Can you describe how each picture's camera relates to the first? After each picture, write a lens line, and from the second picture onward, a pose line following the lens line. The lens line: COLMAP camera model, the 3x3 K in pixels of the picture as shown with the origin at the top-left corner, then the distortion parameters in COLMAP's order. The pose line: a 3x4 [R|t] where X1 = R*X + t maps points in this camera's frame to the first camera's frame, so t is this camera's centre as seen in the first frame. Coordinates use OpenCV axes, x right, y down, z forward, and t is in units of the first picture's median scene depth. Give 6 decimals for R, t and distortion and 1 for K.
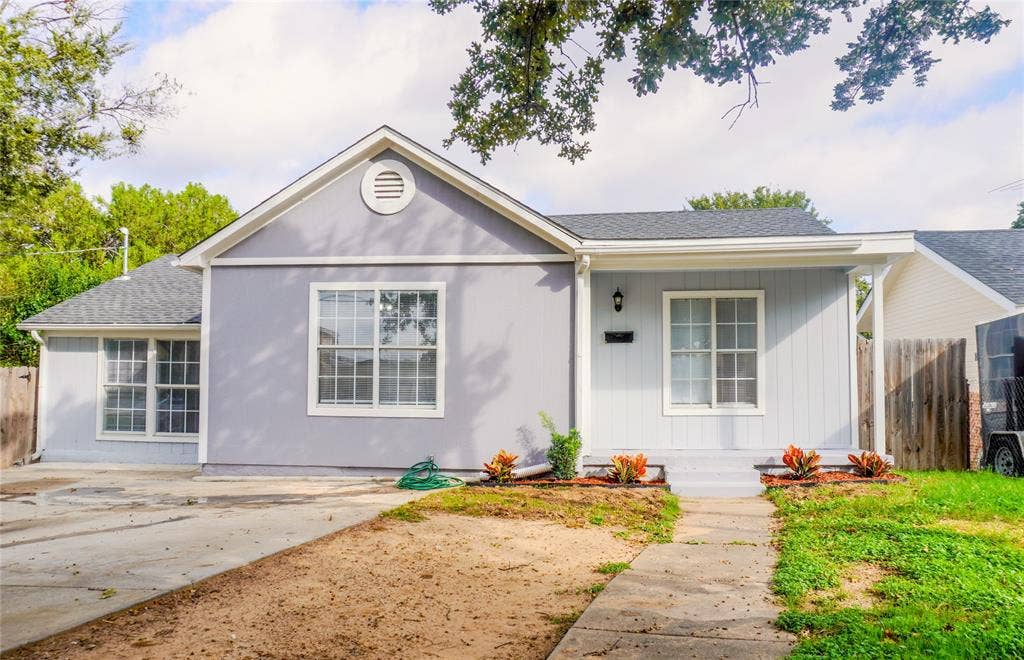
lens RADIAL K [[802.3, 0, 488.9], [0, 802.3, 369.5], [0, 0, 1]] dist [-0.039778, 0.006954]
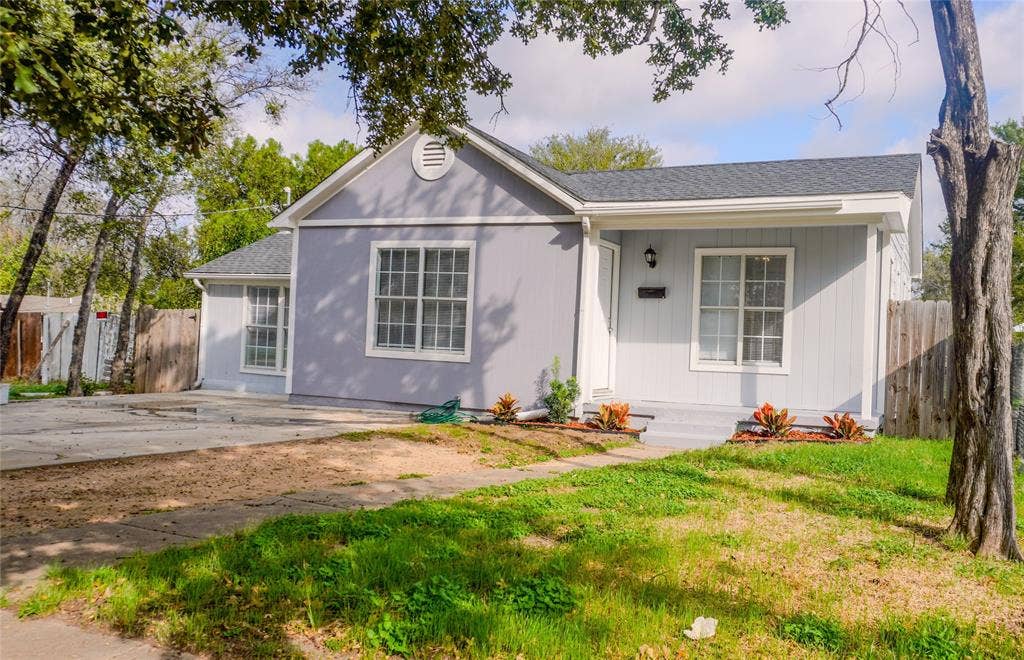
lens RADIAL K [[916.1, 0, 519.0], [0, 916.1, 356.4], [0, 0, 1]] dist [-0.071584, 0.020641]
pose [[0.947090, 0.039128, -0.318575, 0.400817], [-0.026355, 0.998670, 0.044310, -0.006584], [0.319885, -0.033570, 0.946861, -0.179746]]
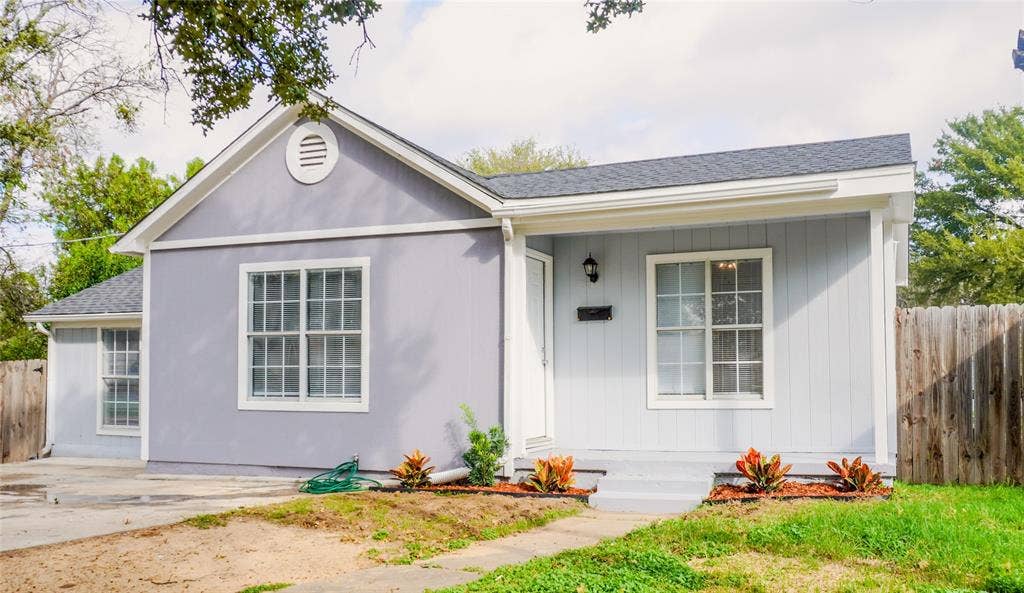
lens RADIAL K [[962.4, 0, 497.8], [0, 962.4, 365.3], [0, 0, 1]] dist [-0.056884, 0.000000]
pose [[0.961340, -0.012950, -0.275058, 0.356834], [0.017303, 0.999760, 0.013405, -0.002452], [0.274819, -0.017646, 0.961334, 0.028567]]
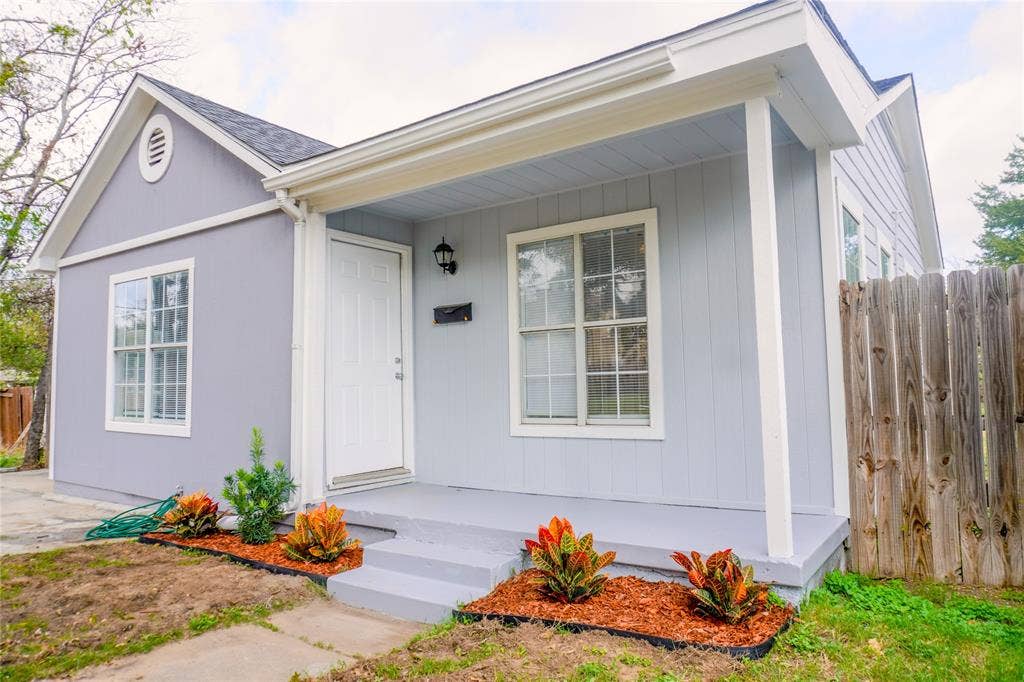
lens RADIAL K [[691.9, 0, 505.3], [0, 691.9, 343.0], [0, 0, 1]] dist [-0.047424, 0.022811]
pose [[0.872548, -0.048993, -0.486066, 0.497187], [0.037096, 0.998731, -0.034074, 0.004512], [0.487118, 0.011700, 0.873258, 0.564397]]
